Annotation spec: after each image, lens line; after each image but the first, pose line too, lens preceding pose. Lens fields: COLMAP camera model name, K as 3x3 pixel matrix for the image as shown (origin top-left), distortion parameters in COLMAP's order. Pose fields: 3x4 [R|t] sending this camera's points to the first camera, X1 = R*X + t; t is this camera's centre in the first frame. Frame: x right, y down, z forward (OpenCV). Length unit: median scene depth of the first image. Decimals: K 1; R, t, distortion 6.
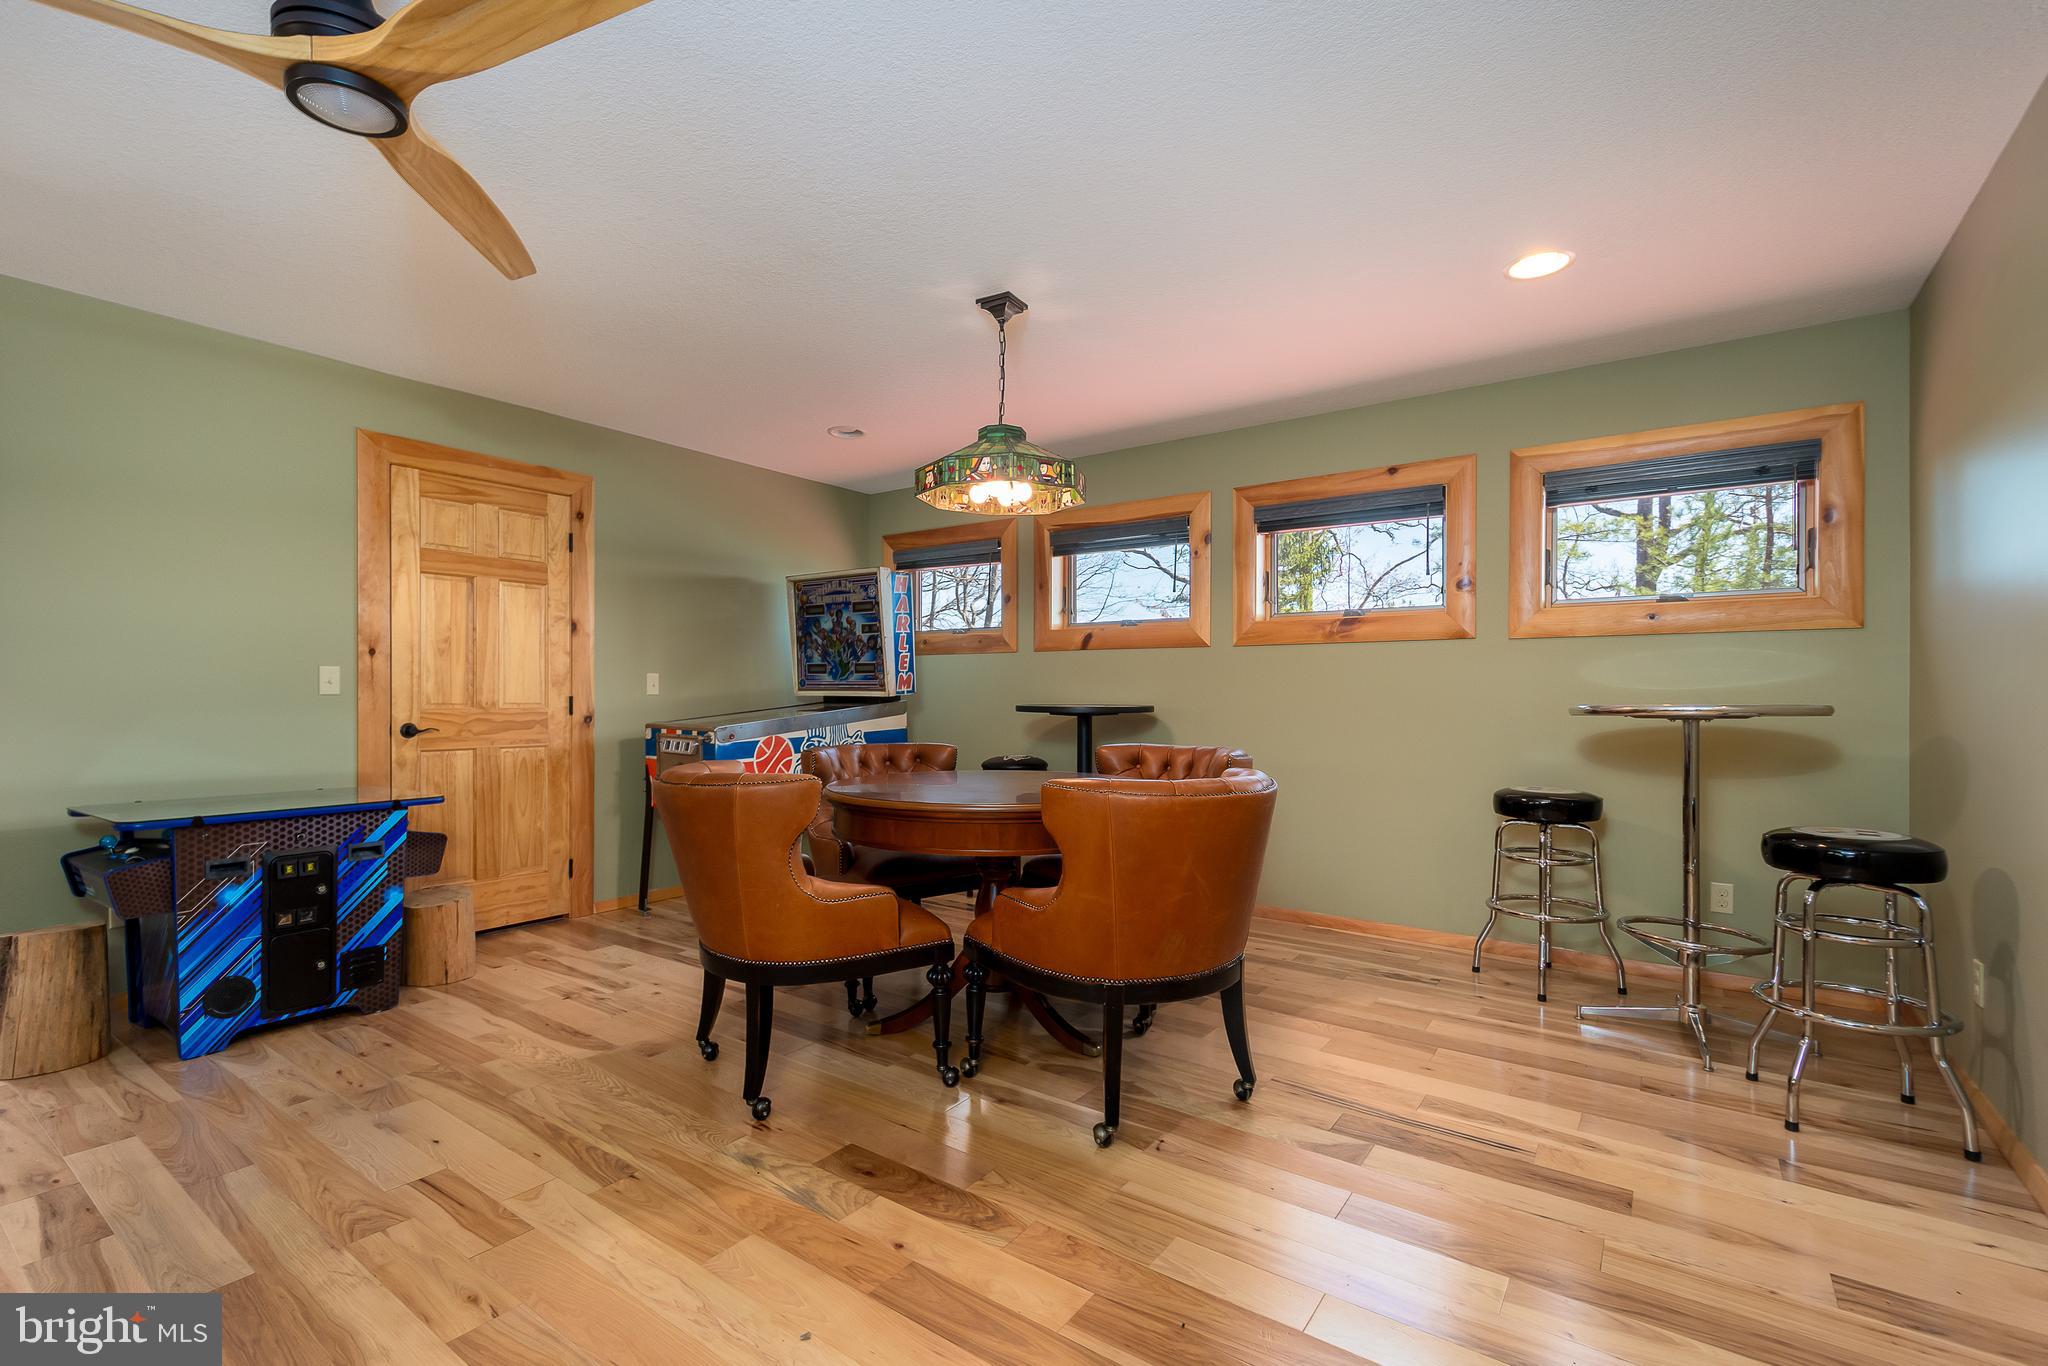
lens RADIAL K [[917.2, 0, 996.6], [0, 917.2, 698.3], [0, 0, 1]] dist [0.004150, 0.000043]
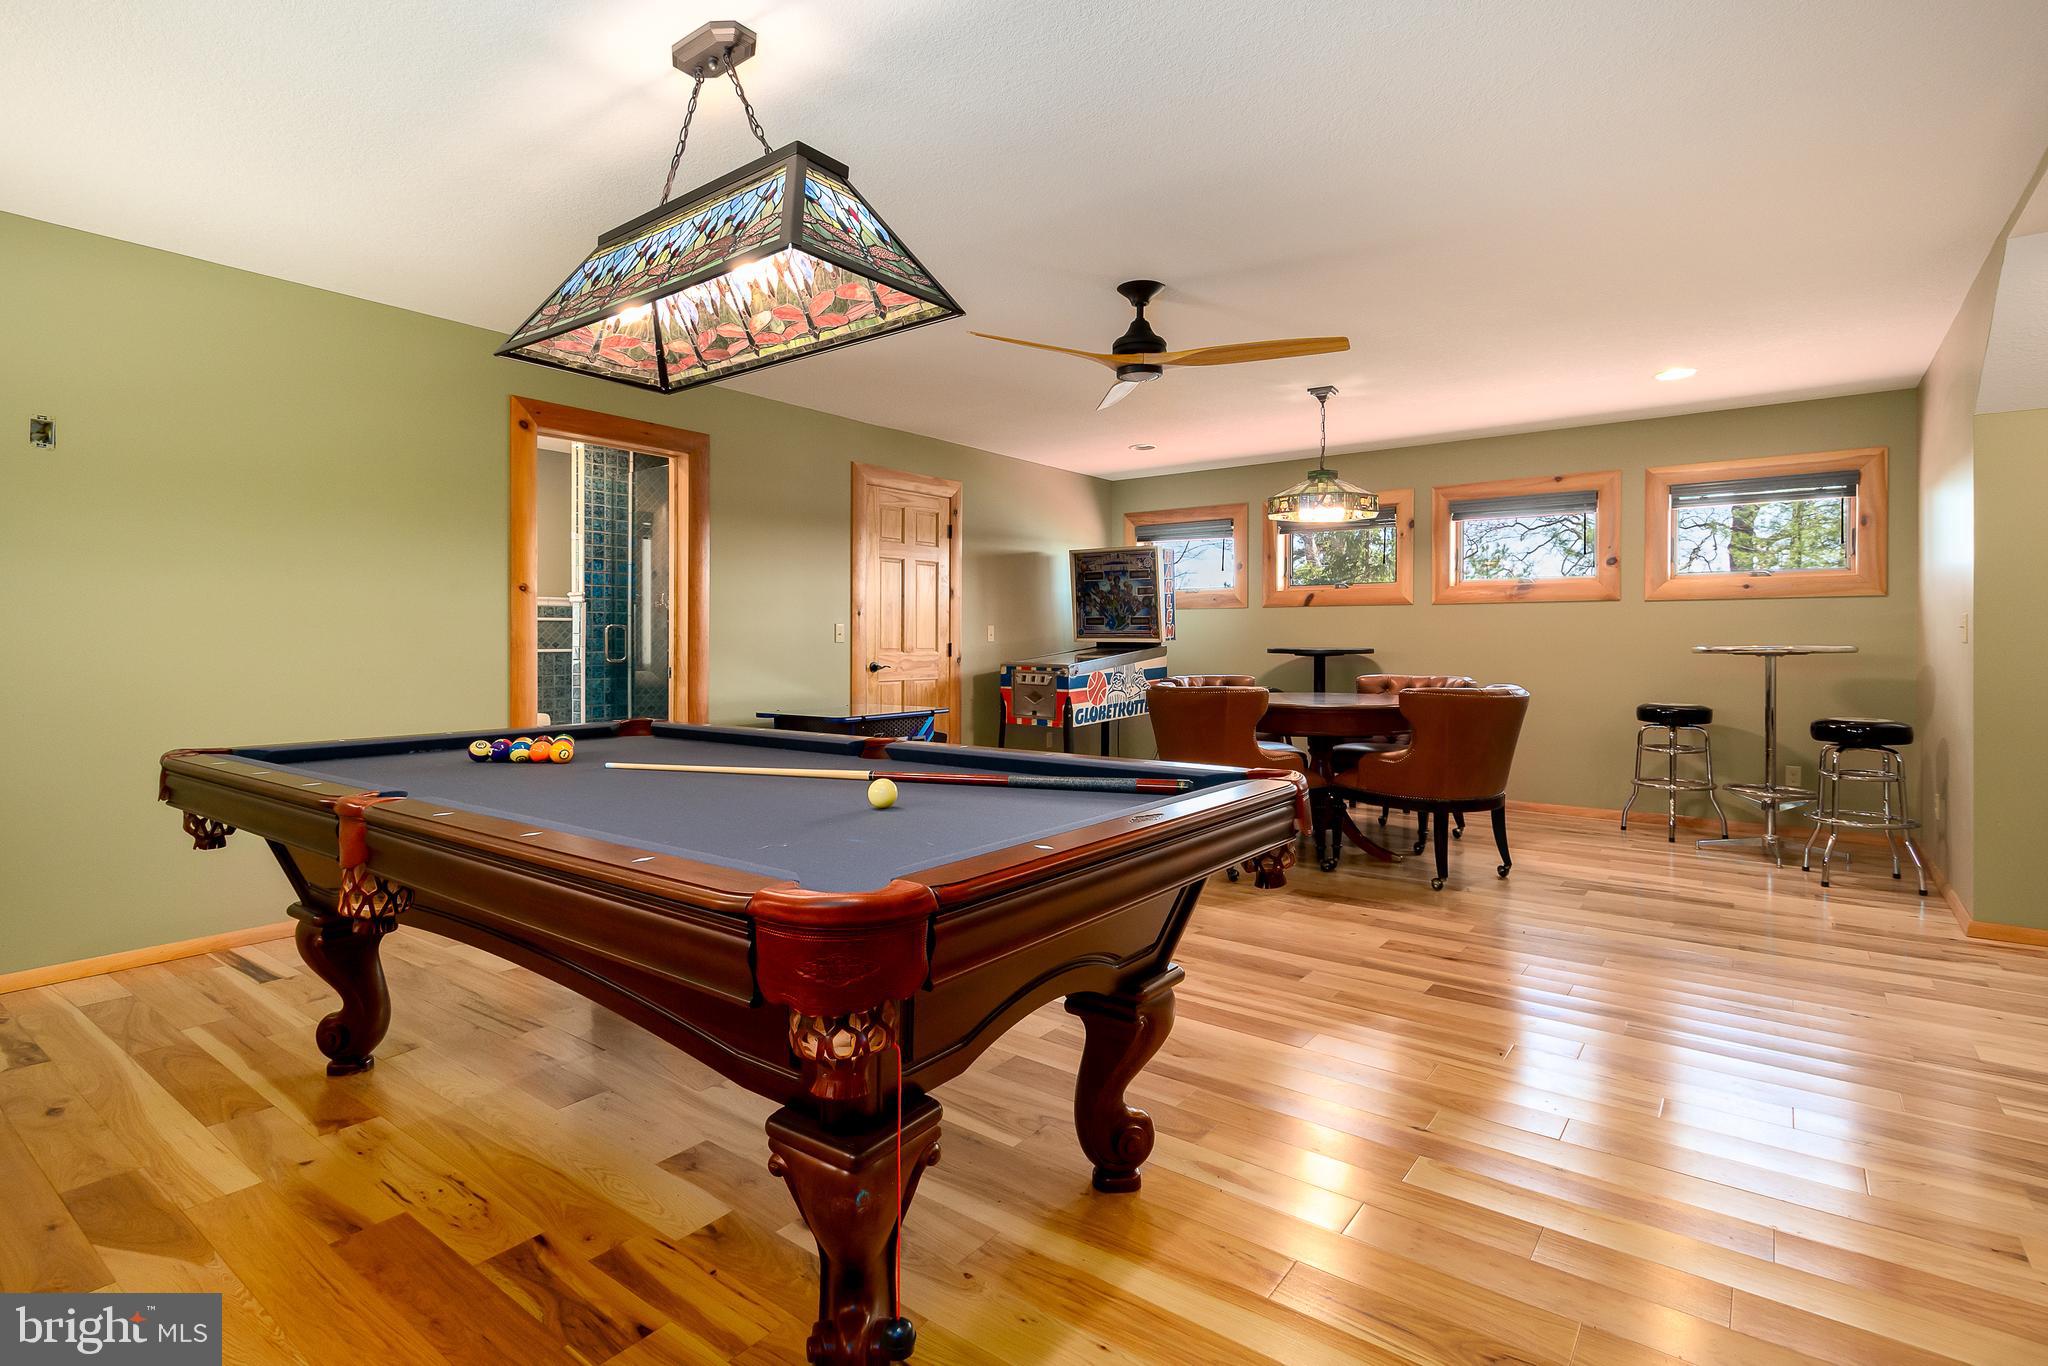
lens RADIAL K [[993.1, 0, 1023.5], [0, 993.1, 650.7], [0, 0, 1]] dist [0.013079, 0.000478]
pose [[0.999946, -0.003374, -0.009853, -0.373439], [0.003446, 0.999967, 0.007307, -0.001825], [0.009828, -0.007340, 0.999925, -0.534508]]
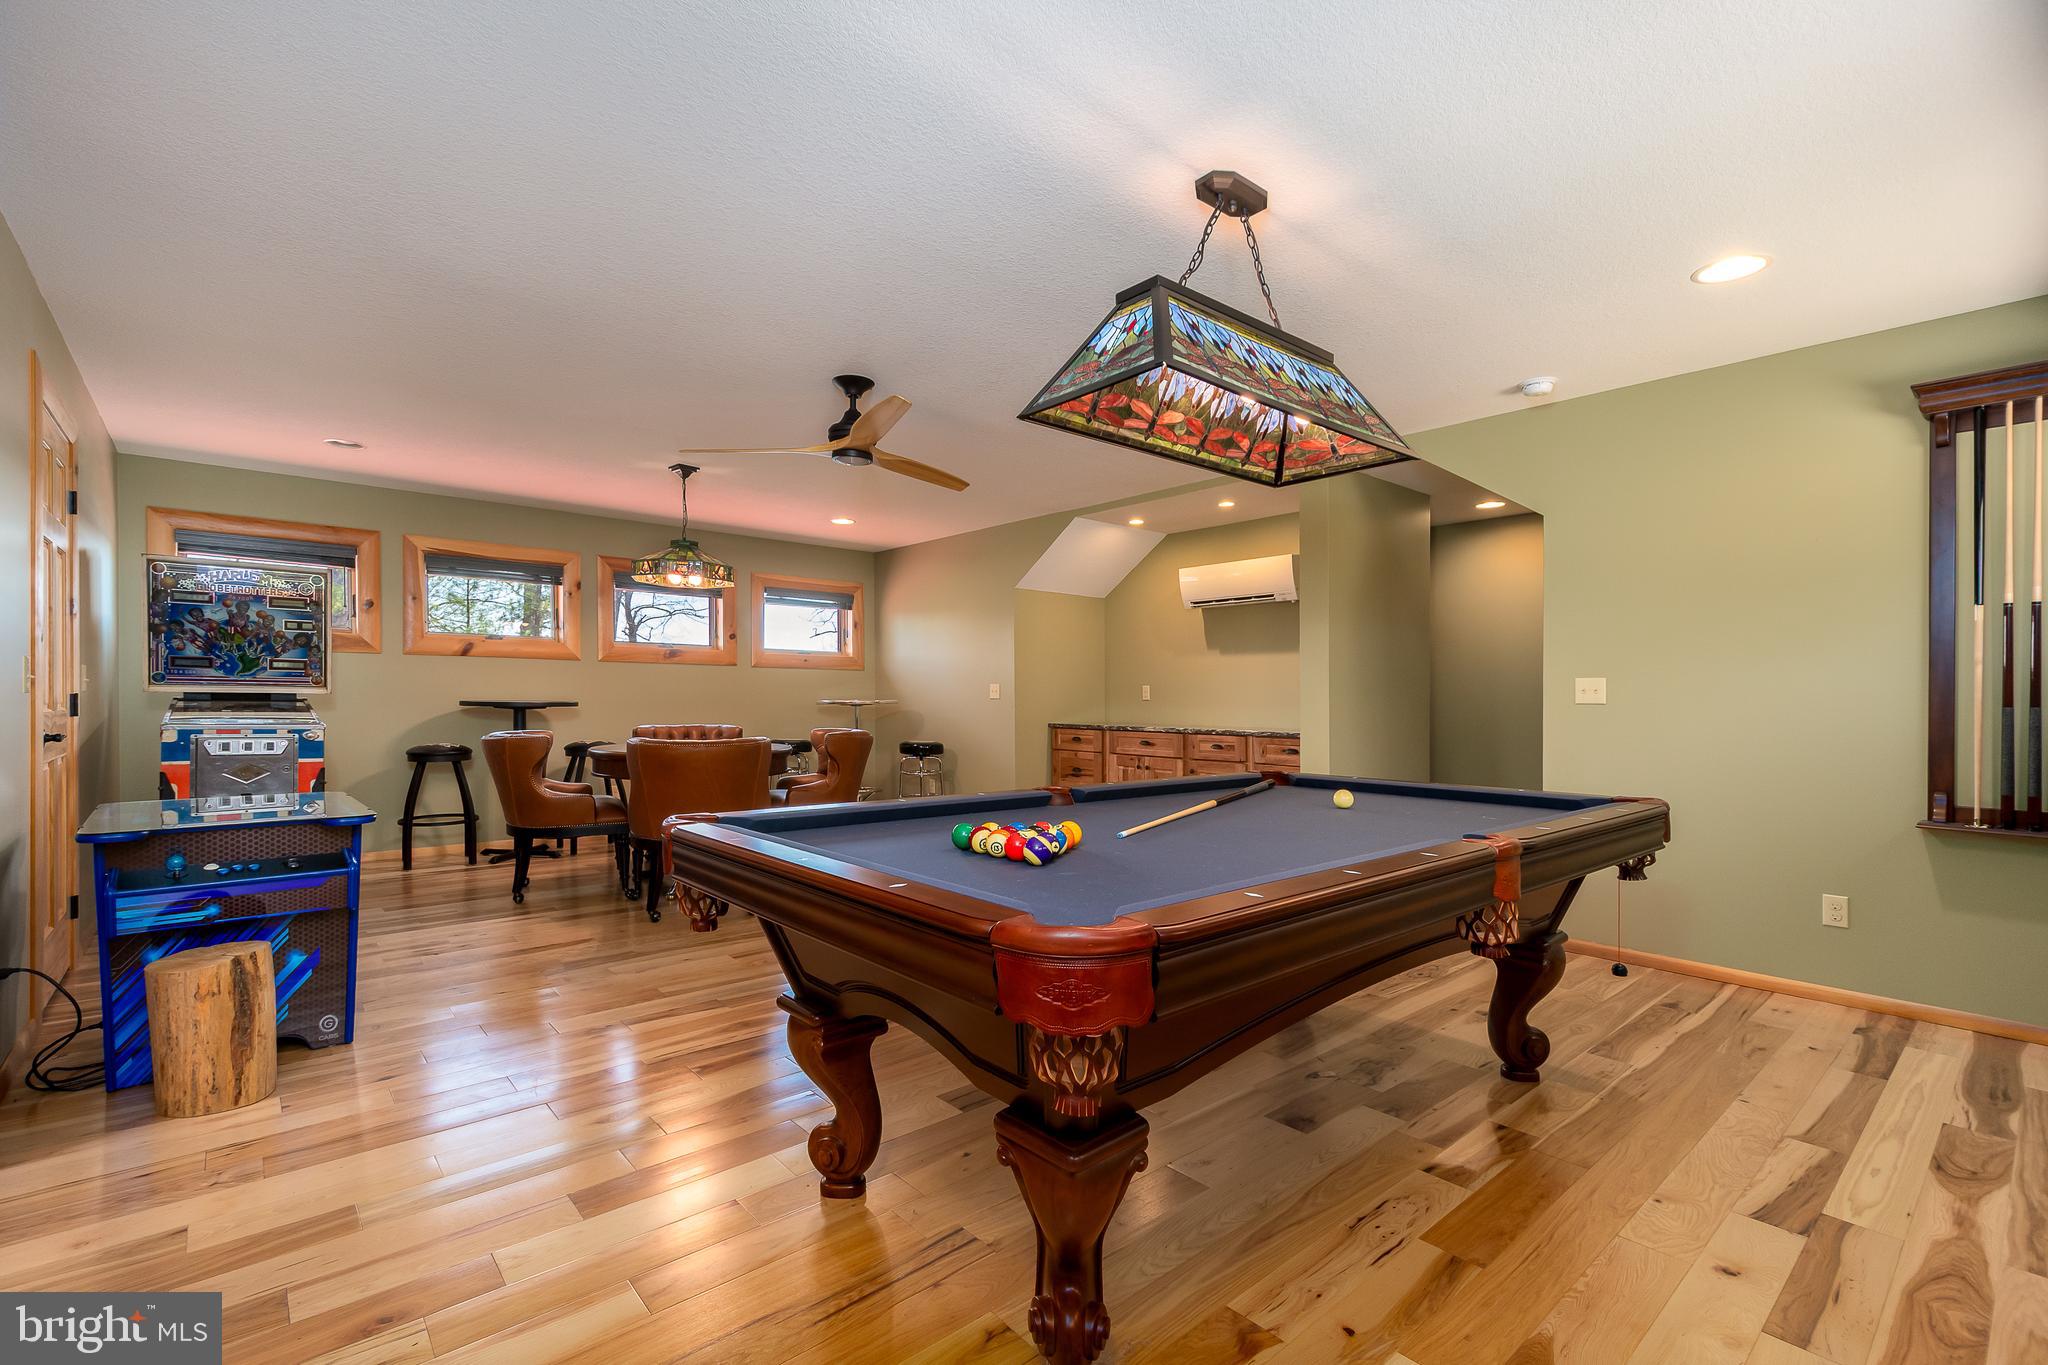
lens RADIAL K [[901.2, 0, 987.8], [0, 901.2, 703.8], [0, 0, 1]] dist [0.003062, 0.000101]
pose [[0.233395, -0.008426, 0.972345, -1.159223], [-0.007228, 0.999920, 0.010400, -0.007839], [-0.972355, -0.009456, 0.233315, 0.039035]]
